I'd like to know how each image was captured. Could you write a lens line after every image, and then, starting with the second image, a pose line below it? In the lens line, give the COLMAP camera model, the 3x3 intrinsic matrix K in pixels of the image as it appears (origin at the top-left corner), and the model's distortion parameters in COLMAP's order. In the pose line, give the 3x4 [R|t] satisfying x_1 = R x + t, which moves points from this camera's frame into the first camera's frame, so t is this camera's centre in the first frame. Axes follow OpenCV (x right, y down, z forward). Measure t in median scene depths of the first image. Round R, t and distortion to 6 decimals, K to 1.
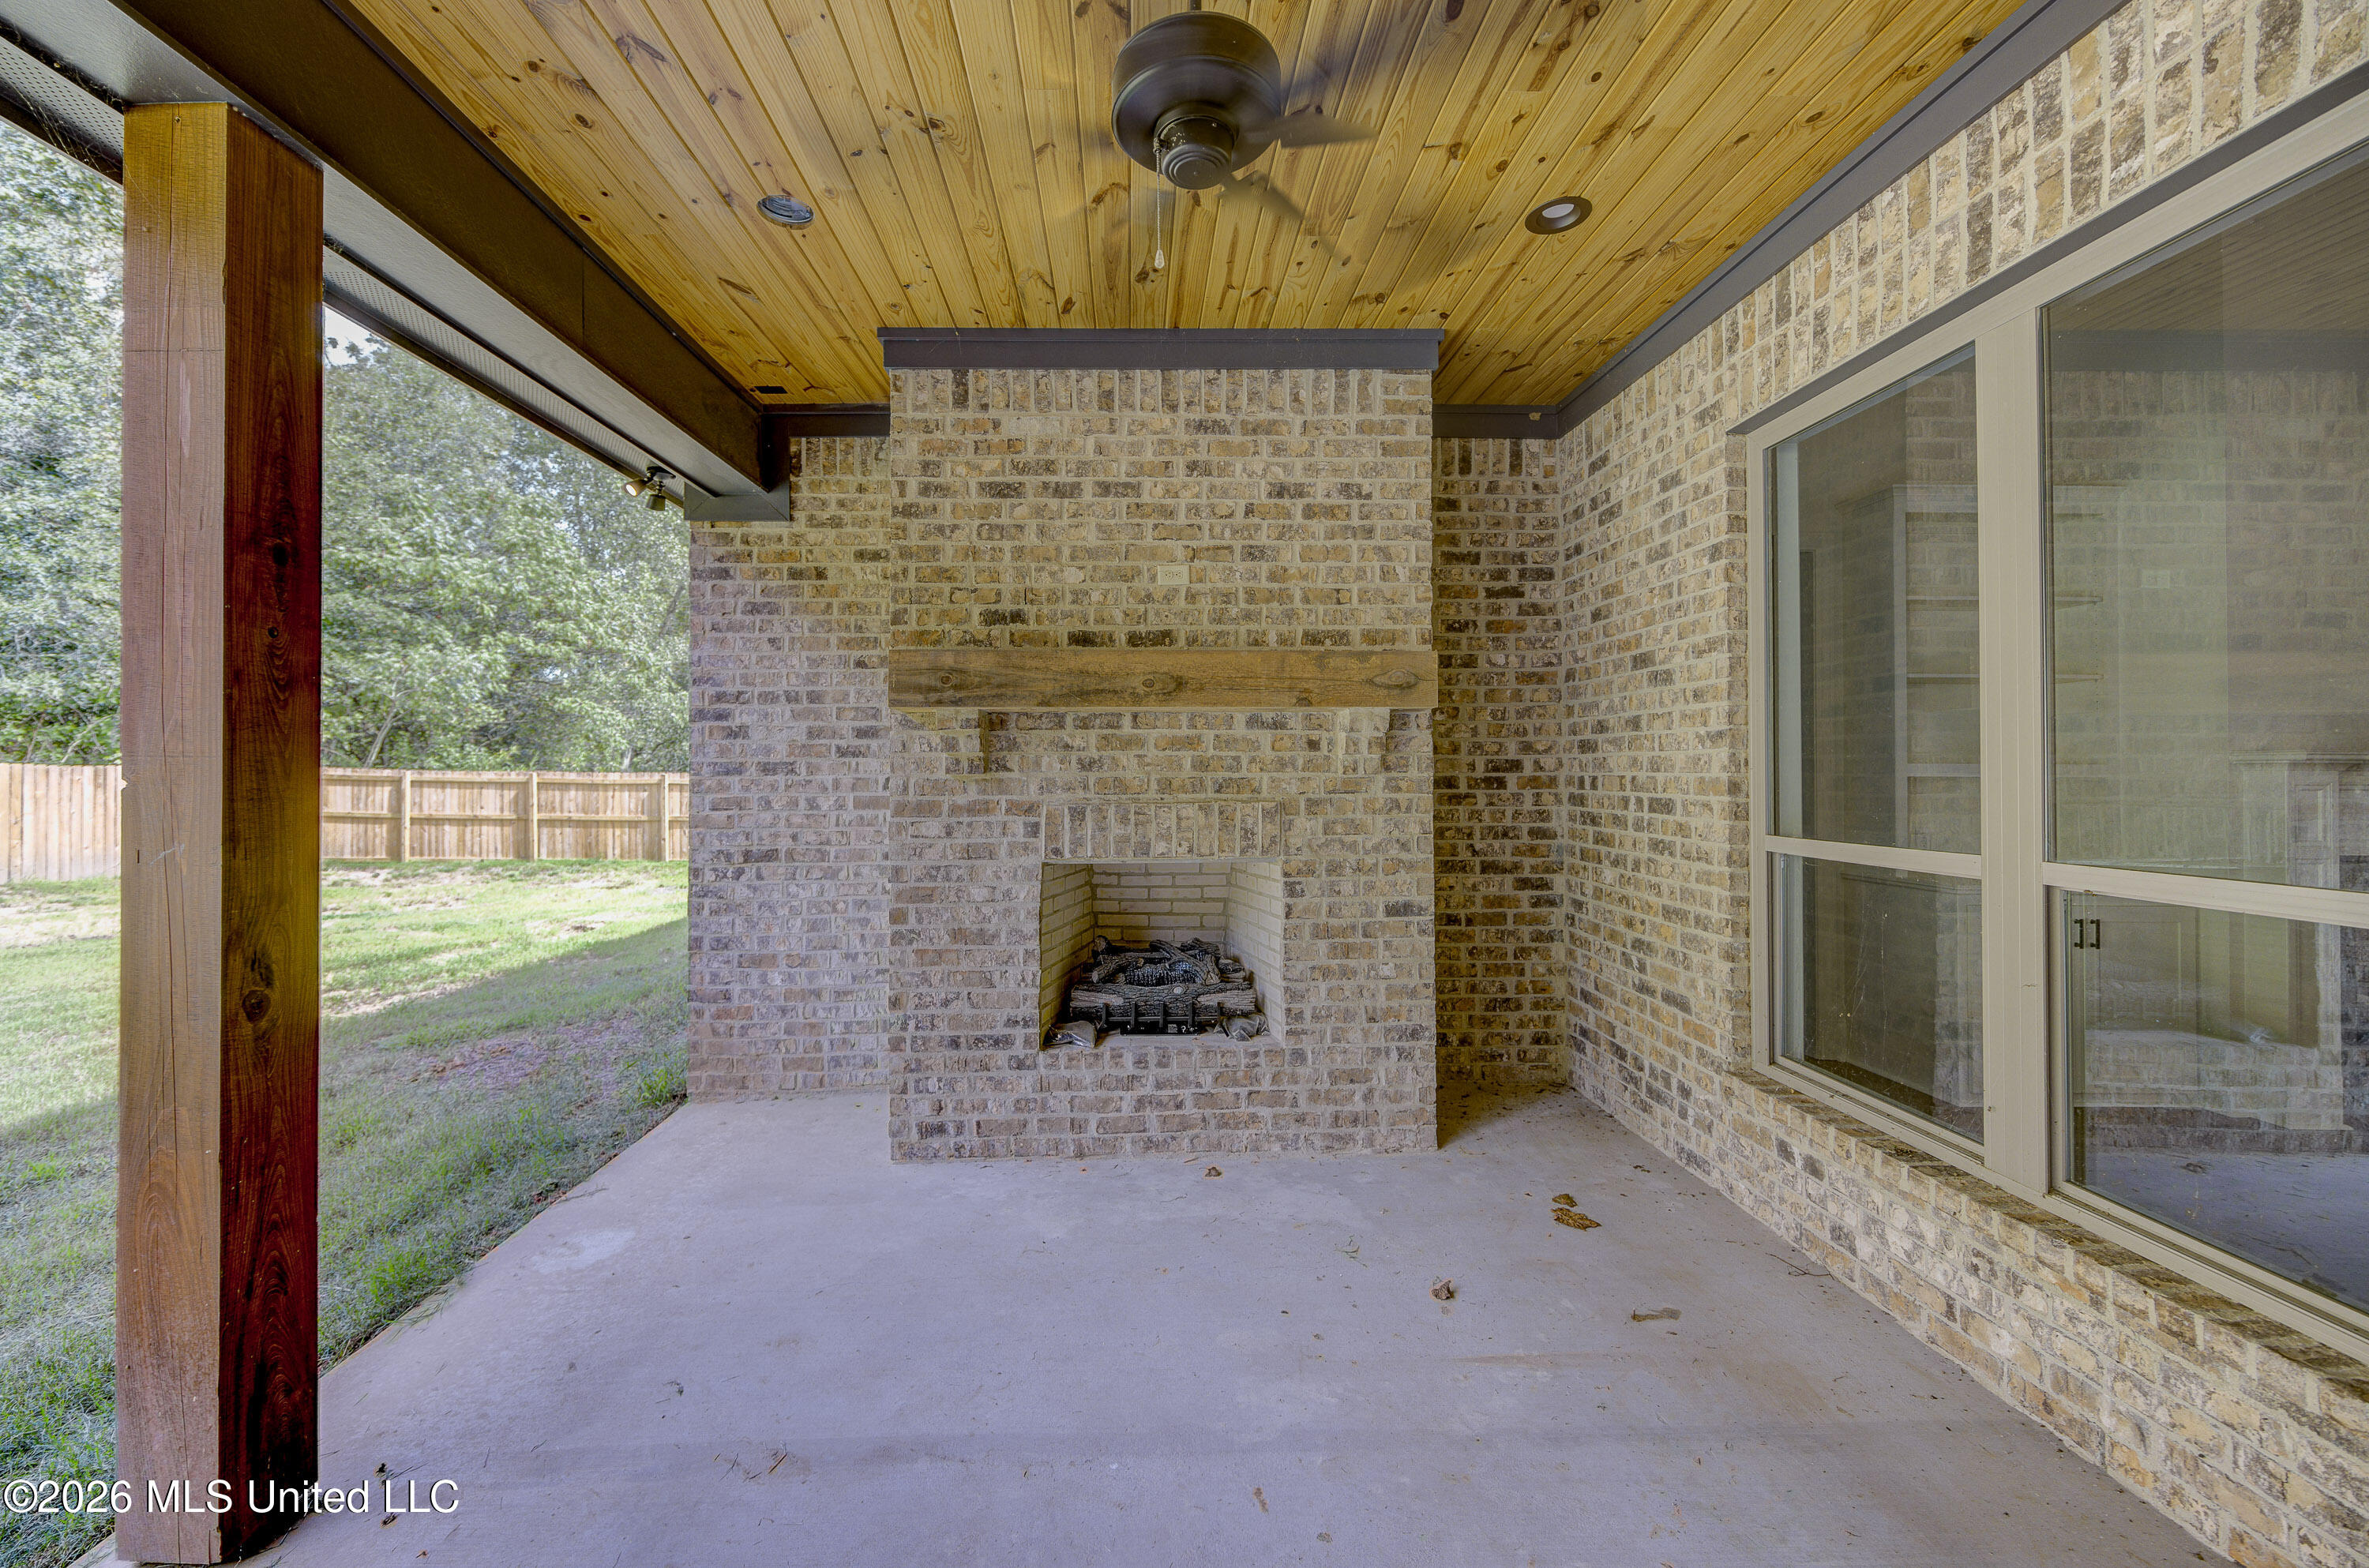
lens RADIAL K [[906.6, 0, 1167.7], [0, 906.6, 761.2], [0, 0, 1]] dist [-0.007076, 0.000227]
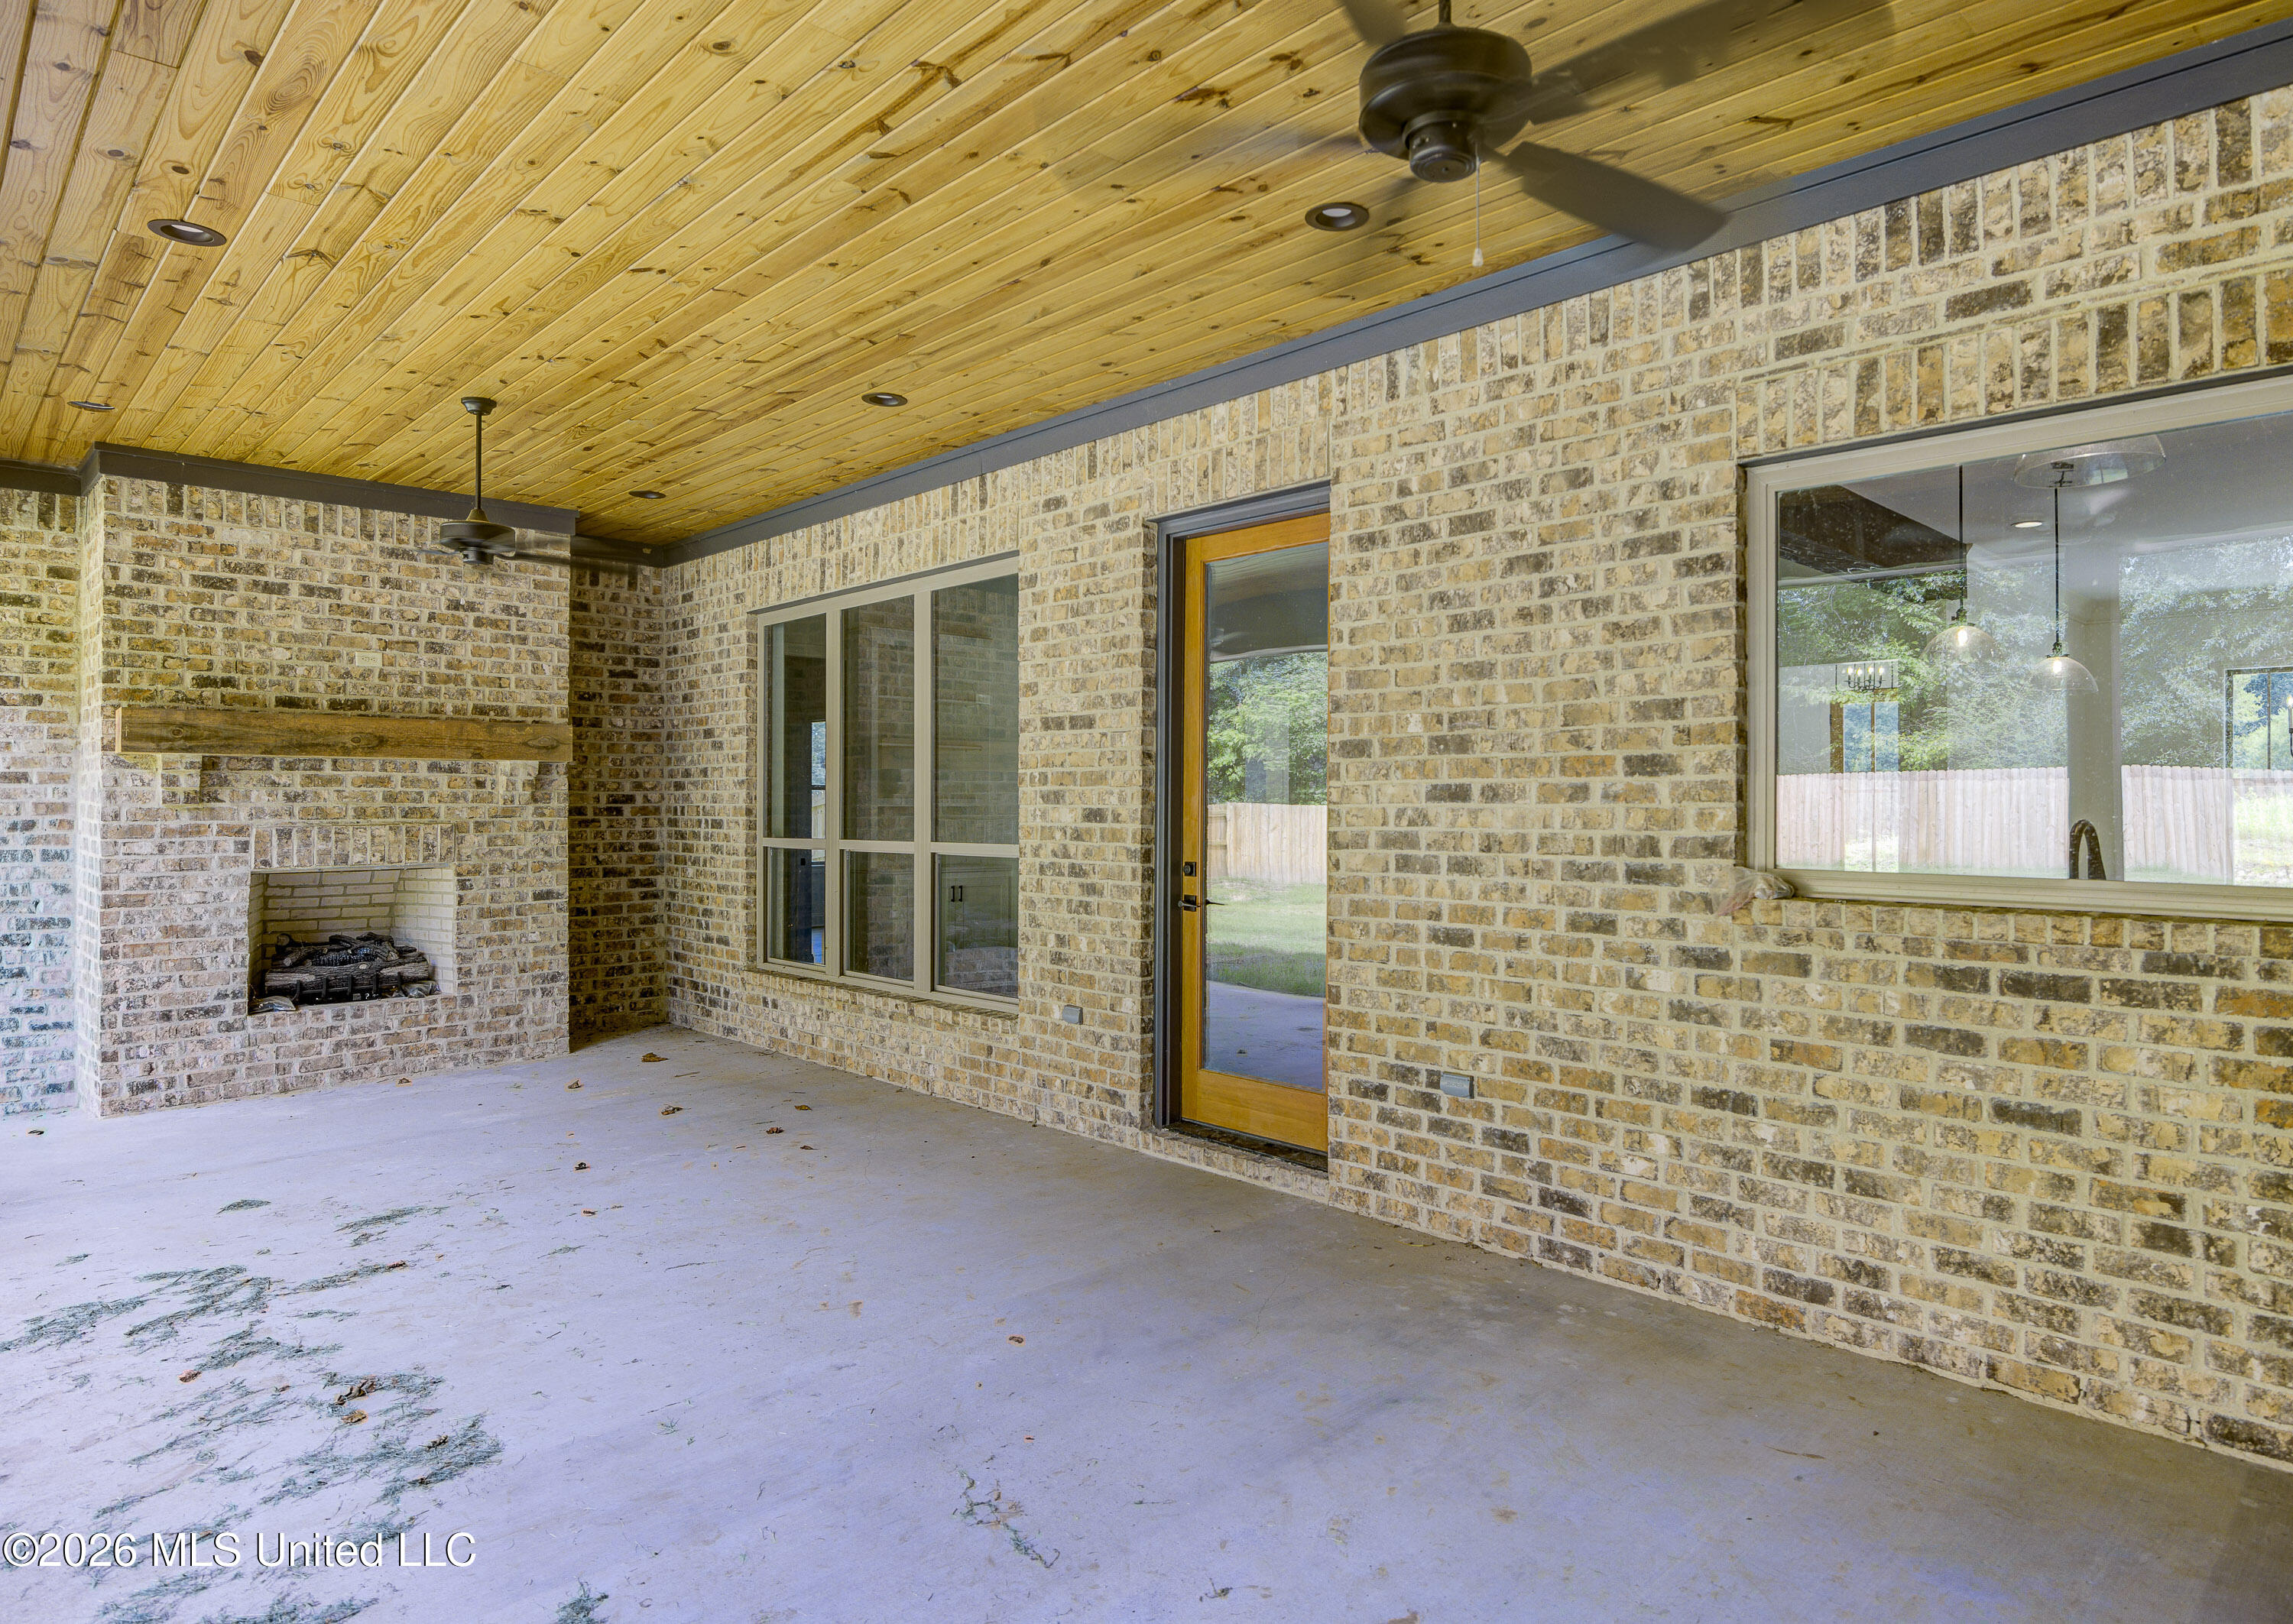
lens RADIAL K [[1412.6, 0, 1243.9], [0, 1412.6, 788.9], [0, 0, 1]] dist [0.008360, -0.009558]
pose [[0.737553, 0.009277, 0.675226, -0.461297], [-0.006336, 0.999957, -0.006818, -0.002843], [-0.675260, 0.000751, 0.737580, -1.473279]]
